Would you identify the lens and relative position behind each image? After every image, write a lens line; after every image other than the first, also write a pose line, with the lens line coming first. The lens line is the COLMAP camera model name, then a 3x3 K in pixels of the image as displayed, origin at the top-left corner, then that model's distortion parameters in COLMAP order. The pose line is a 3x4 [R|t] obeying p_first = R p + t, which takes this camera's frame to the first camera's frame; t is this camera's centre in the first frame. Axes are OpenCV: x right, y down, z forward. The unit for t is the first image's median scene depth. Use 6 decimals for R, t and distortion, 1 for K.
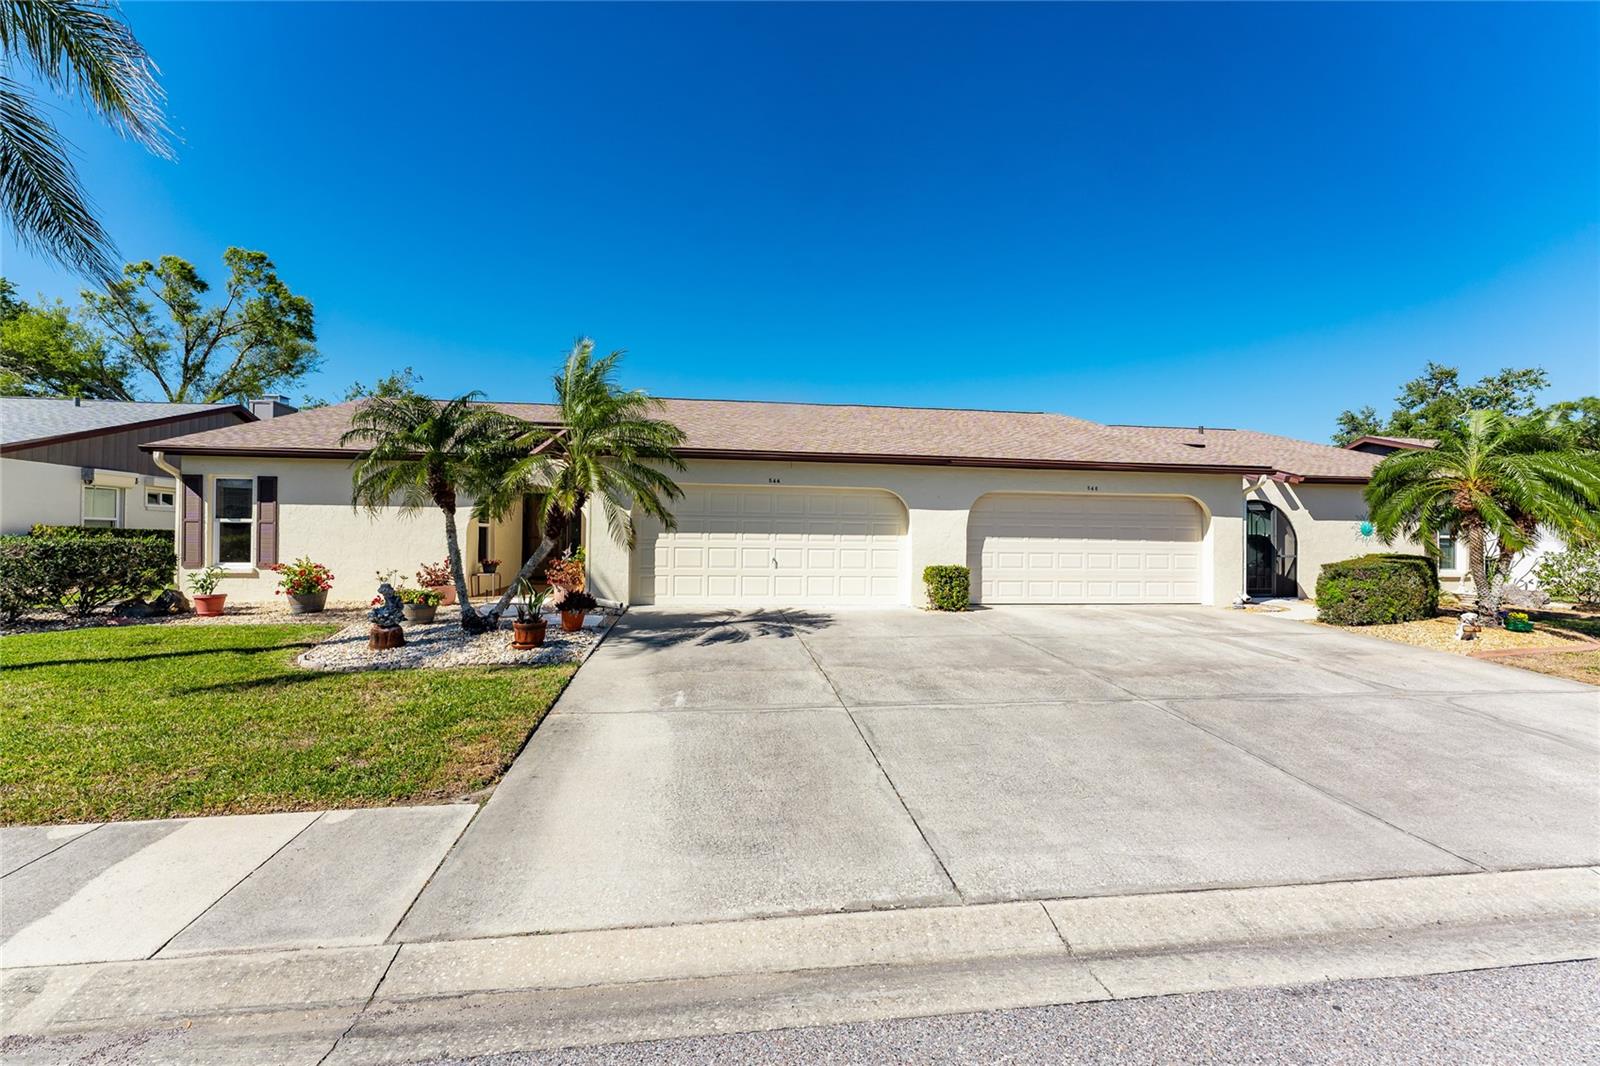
lens RADIAL K [[658.6, 0, 808.2], [0, 658.6, 538.4], [0, 0, 1]] dist [-0.013293, -0.000196]
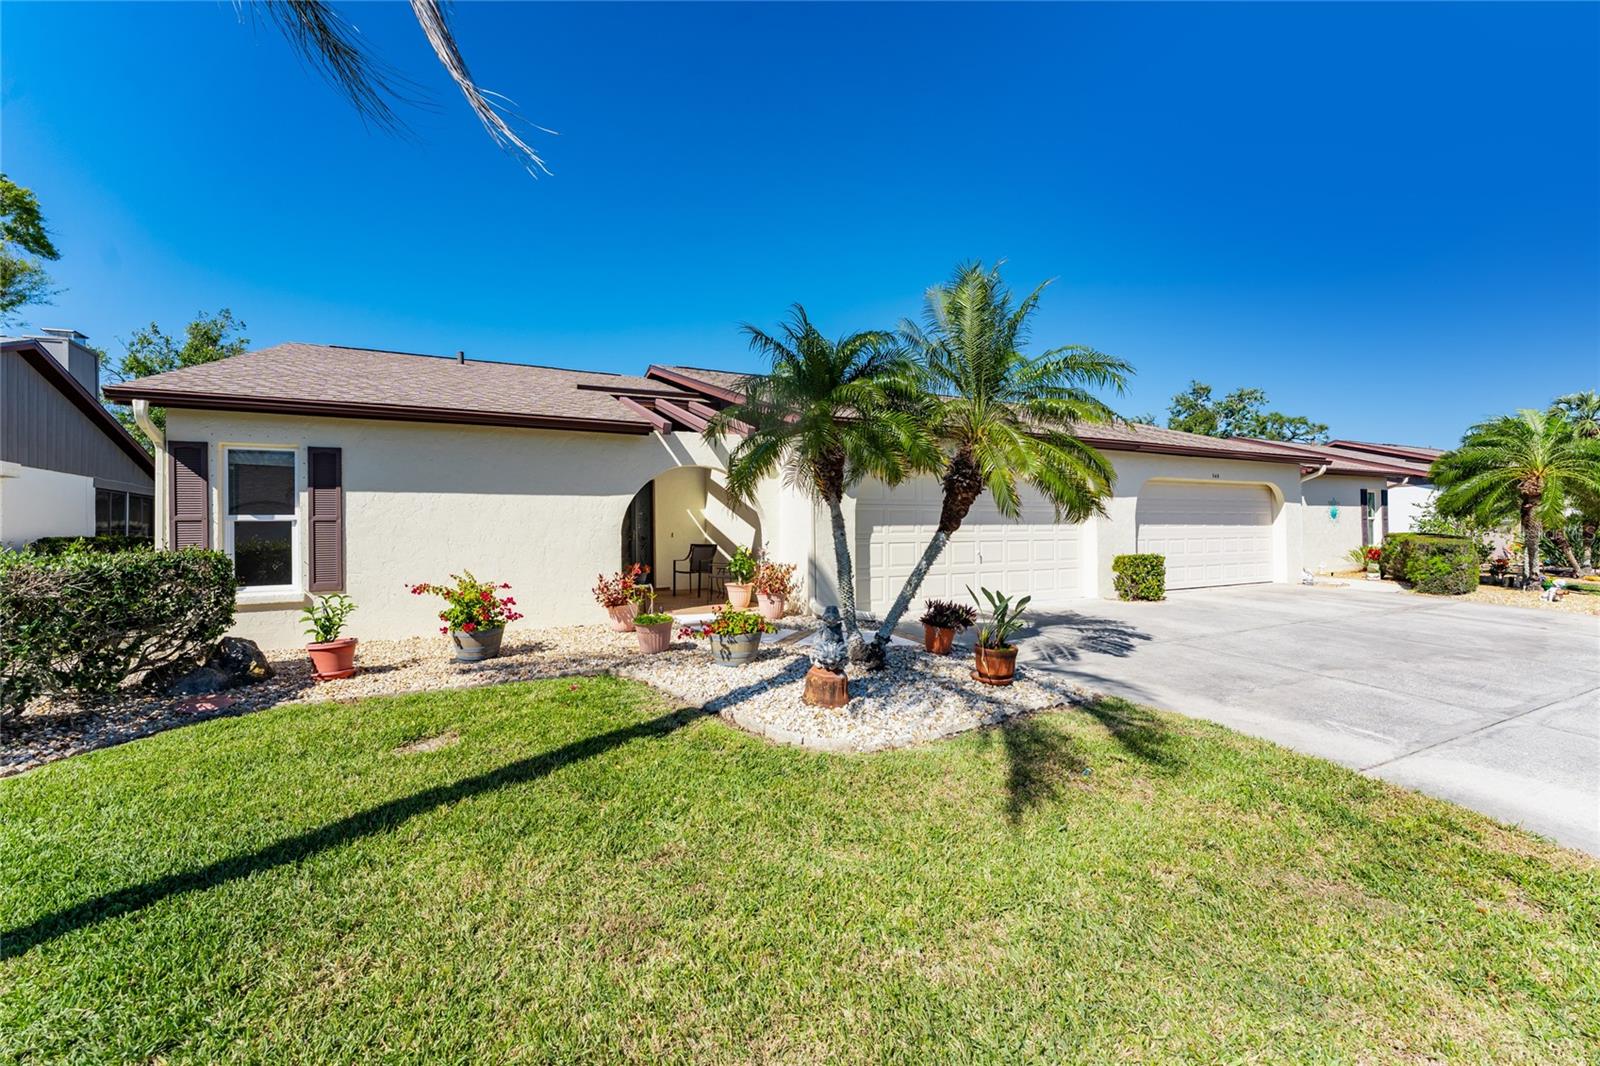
lens RADIAL K [[658.6, 0, 795.2], [0, 658.6, 524.6], [0, 0, 1]] dist [-0.013293, -0.000196]
pose [[0.942663, -0.017851, 0.333269, -0.610125], [0.021002, 0.999762, -0.005854, -0.007059], [-0.333086, 0.012518, 0.942813, 0.250353]]
